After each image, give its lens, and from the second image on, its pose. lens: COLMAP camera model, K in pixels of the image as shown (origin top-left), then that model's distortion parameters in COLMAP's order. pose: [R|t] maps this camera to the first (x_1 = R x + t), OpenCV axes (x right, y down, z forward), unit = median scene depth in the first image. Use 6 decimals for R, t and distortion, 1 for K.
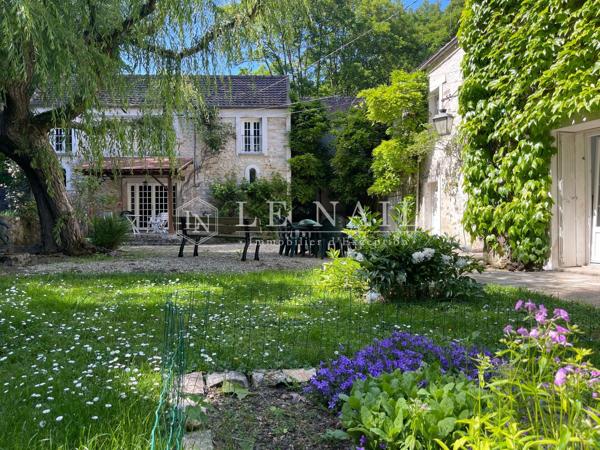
lens RADIAL K [[448.5, 0, 300.0], [0, 448.5, 225.0], [0, 0, 1]] dist [-0.000439, -0.101782]
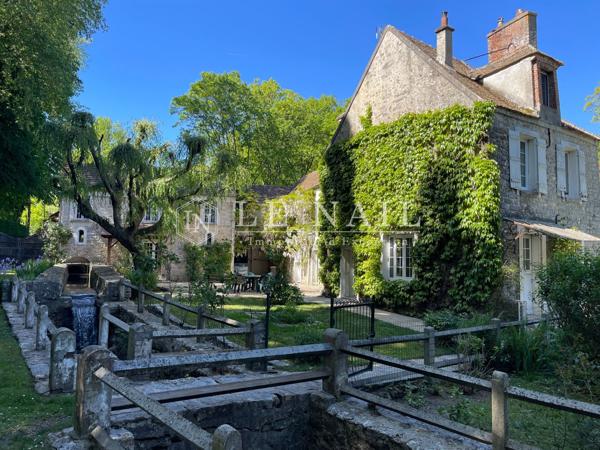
lens RADIAL K [[465.3, 0, 300.0], [0, 465.3, 225.0], [0, 0, 1]] dist [0.015165, 0.005867]
pose [[0.986377, 0.024000, 0.162741, -0.157111], [-0.013292, 0.997693, -0.066572, -0.132604], [-0.163963, 0.063502, 0.984420, -1.635685]]
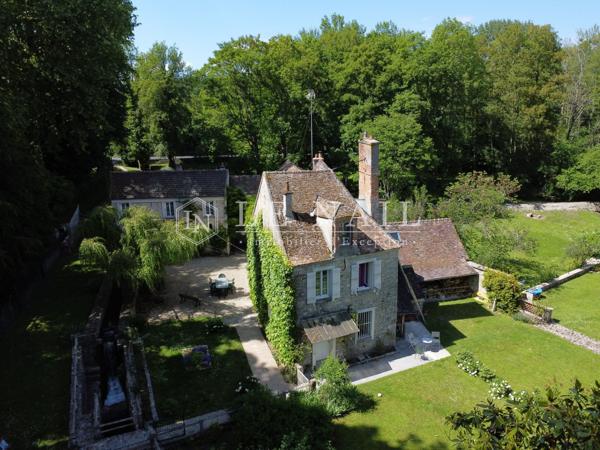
lens RADIAL K [[448.5, 0, 300.0], [0, 448.5, 225.0], [0, 0, 1]] dist [-0.000439, -0.101782]
pose [[0.999819, -0.011312, -0.015307, 1.011554], [0.015095, 0.961123, 0.275707, -1.927167], [0.011593, -0.275888, 0.961120, -2.972481]]
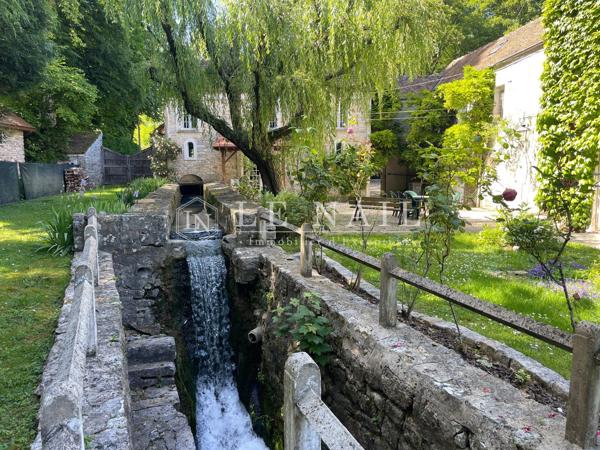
lens RADIAL K [[448.5, 0, 300.0], [0, 448.5, 225.0], [0, 0, 1]] dist [-0.000439, -0.101782]
pose [[0.999311, -0.001601, -0.037089, -0.442555], [0.005985, 0.992951, 0.118378, -0.121387], [0.036638, -0.118519, 0.992276, -0.646614]]
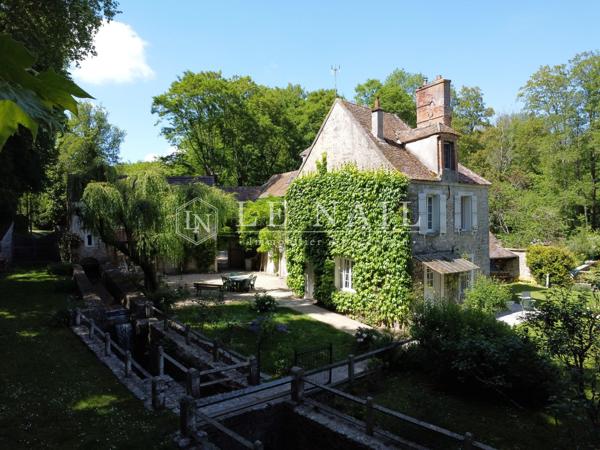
lens RADIAL K [[448.5, 0, 300.0], [0, 448.5, 225.0], [0, 0, 1]] dist [-0.000439, -0.101782]
pose [[0.972990, -0.014814, 0.230370, -0.301259], [0.007228, 0.999405, 0.033740, -0.577147], [-0.230733, -0.031163, 0.972518, -2.338732]]
